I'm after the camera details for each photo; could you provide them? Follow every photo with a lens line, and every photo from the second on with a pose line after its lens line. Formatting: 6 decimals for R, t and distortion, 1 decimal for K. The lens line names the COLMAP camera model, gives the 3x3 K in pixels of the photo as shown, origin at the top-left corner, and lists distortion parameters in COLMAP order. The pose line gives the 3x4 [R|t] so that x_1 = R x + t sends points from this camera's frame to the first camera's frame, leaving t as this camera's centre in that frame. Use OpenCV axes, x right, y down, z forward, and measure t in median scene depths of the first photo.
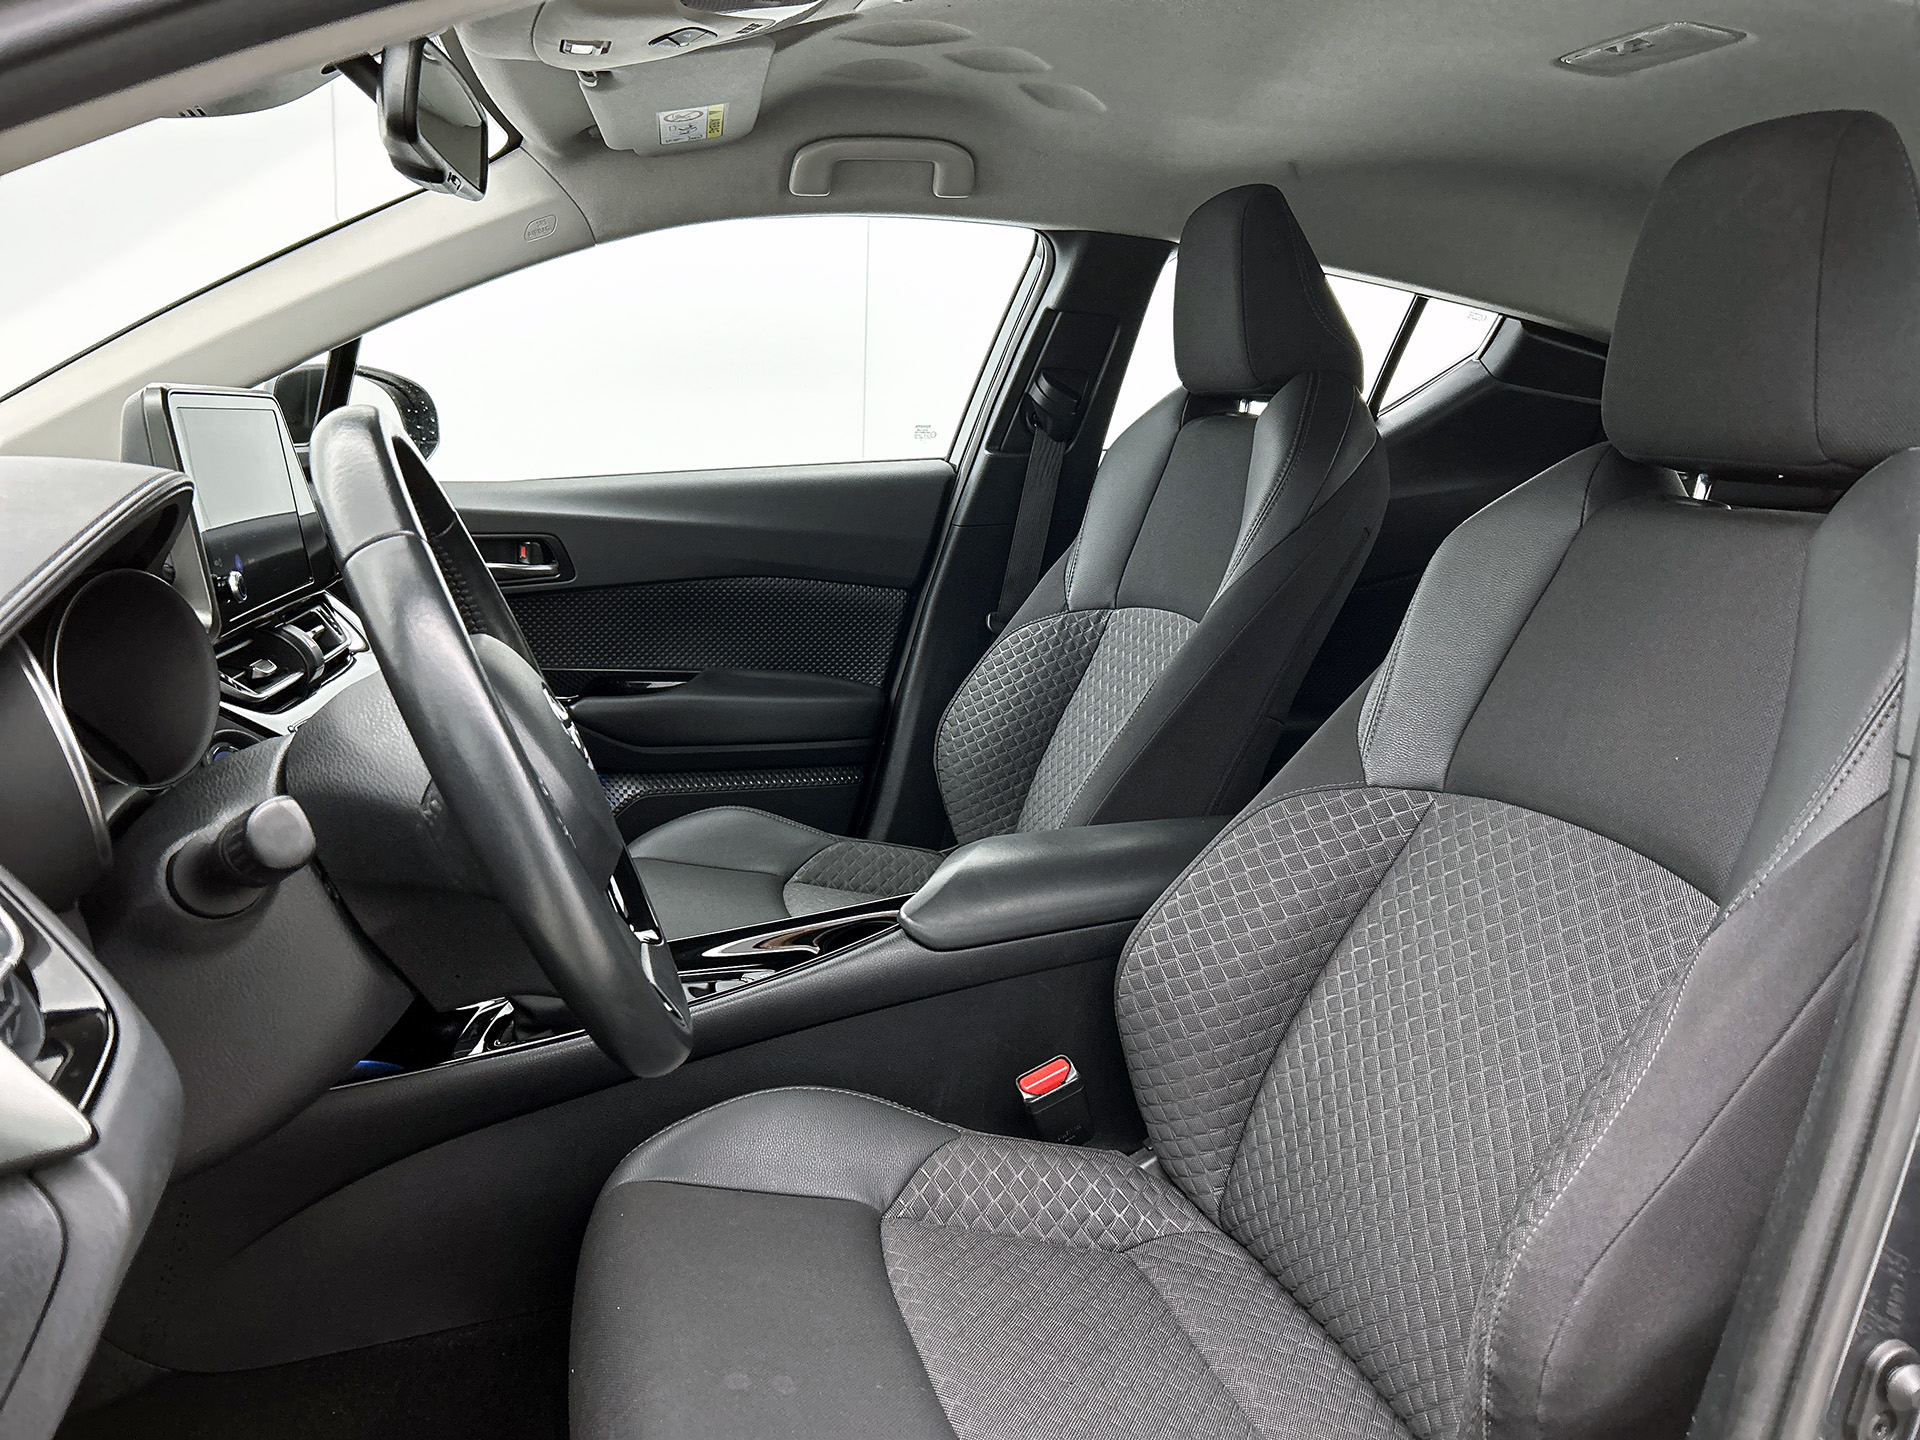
lens RADIAL K [[1468.3, 0, 961.8], [0, 1468.3, 728.5], [0, 0, 1]] dist [0.038525, -0.039266]
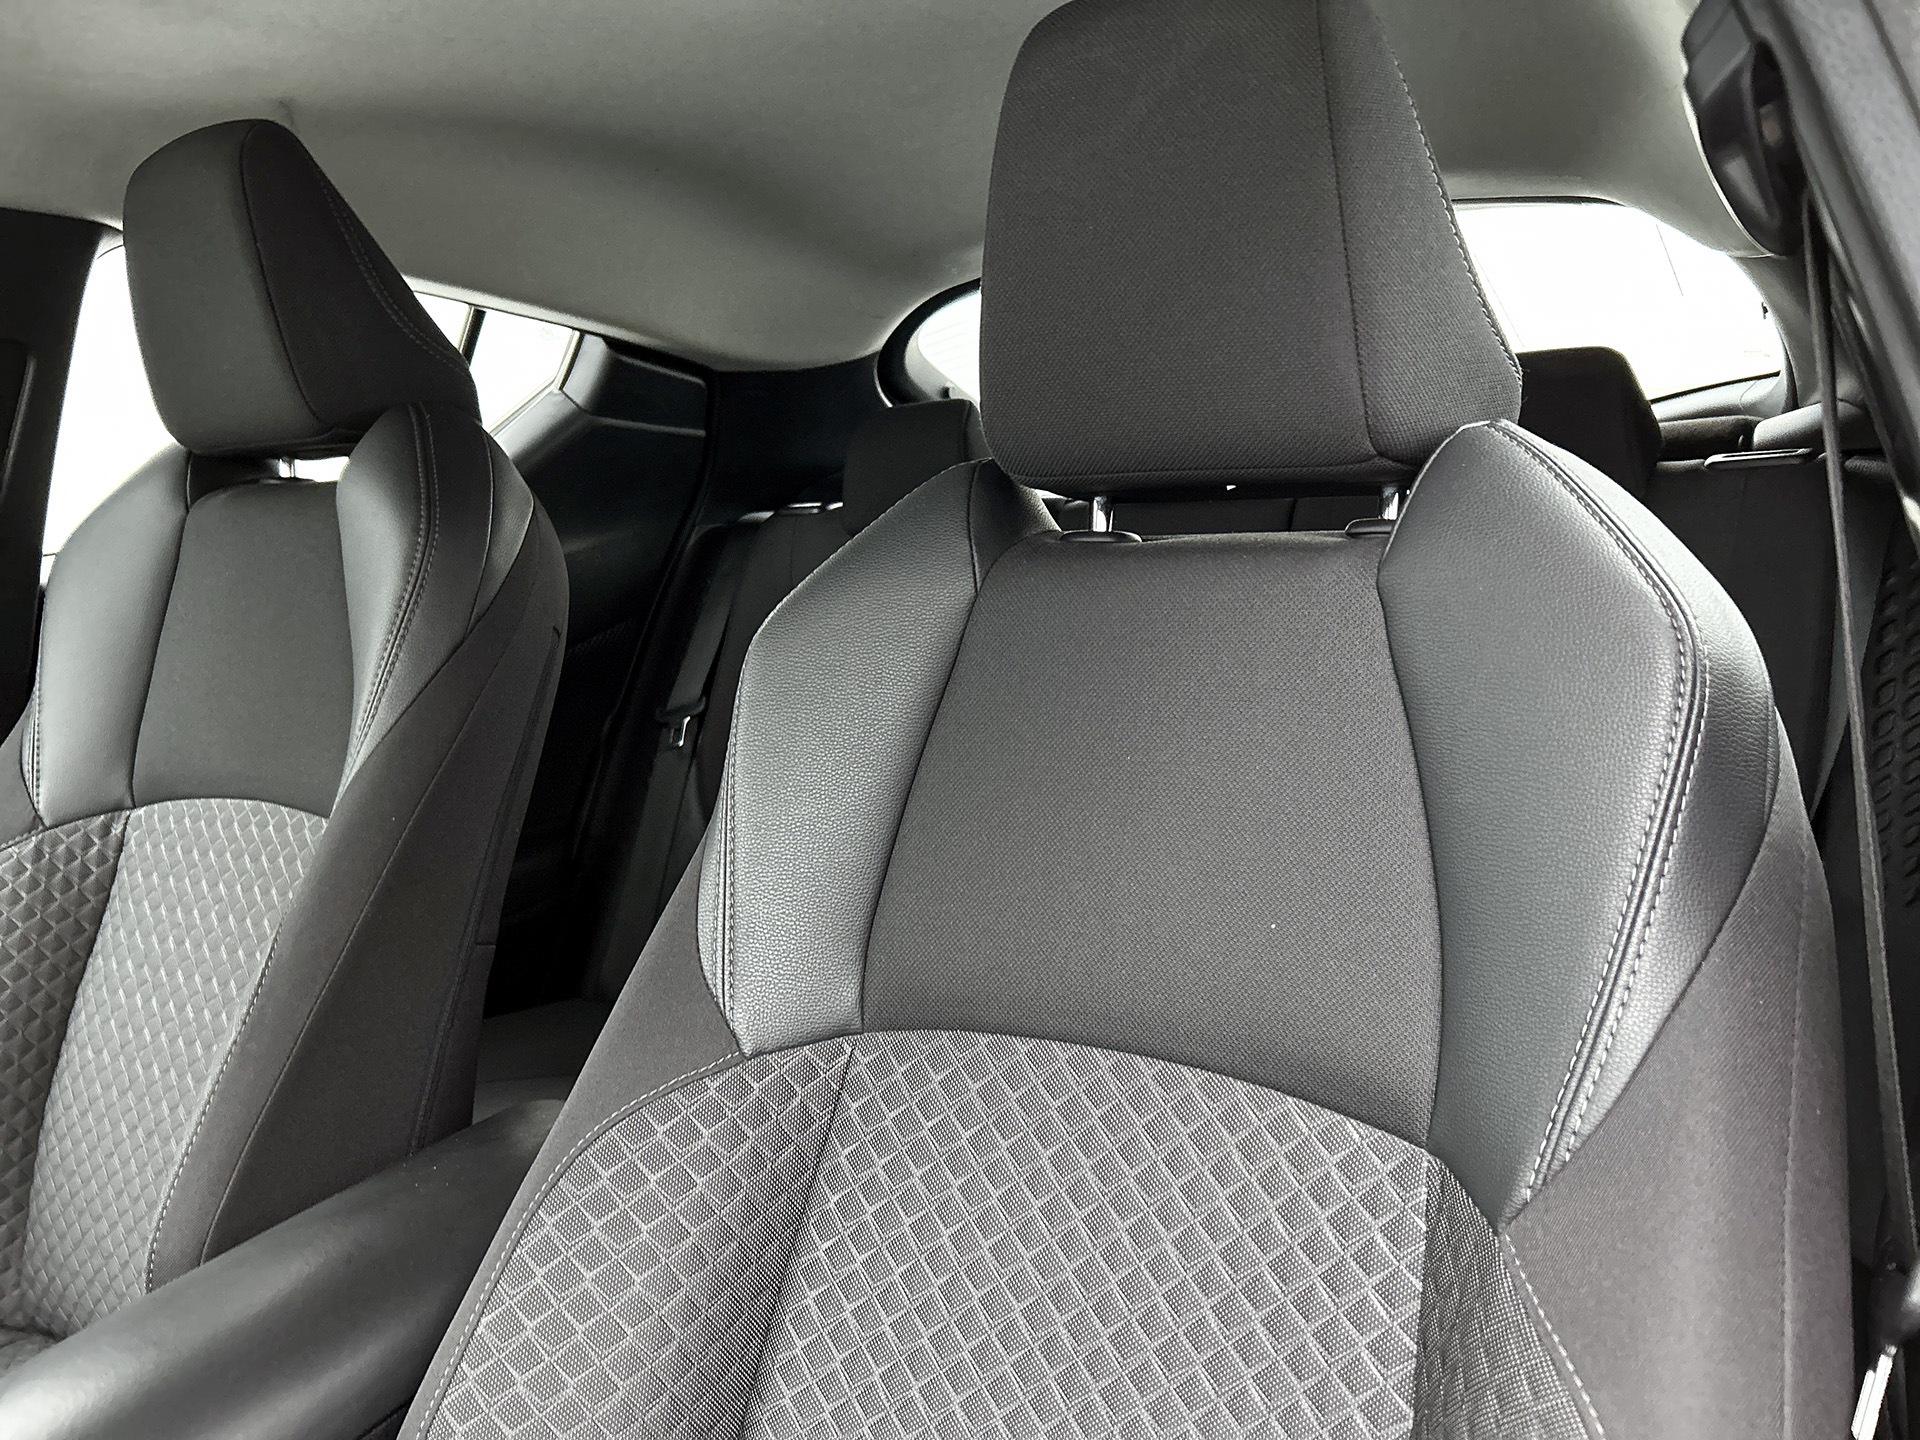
lens RADIAL K [[1468.3, 0, 972.1], [0, 1468.3, 703.0], [0, 0, 1]] dist [0.038525, -0.039266]
pose [[0.769206, -0.182652, 0.612341, 0.003295], [0.214888, 0.976406, 0.021310, -0.068591], [-0.601785, 0.115193, 0.790307, 0.325625]]
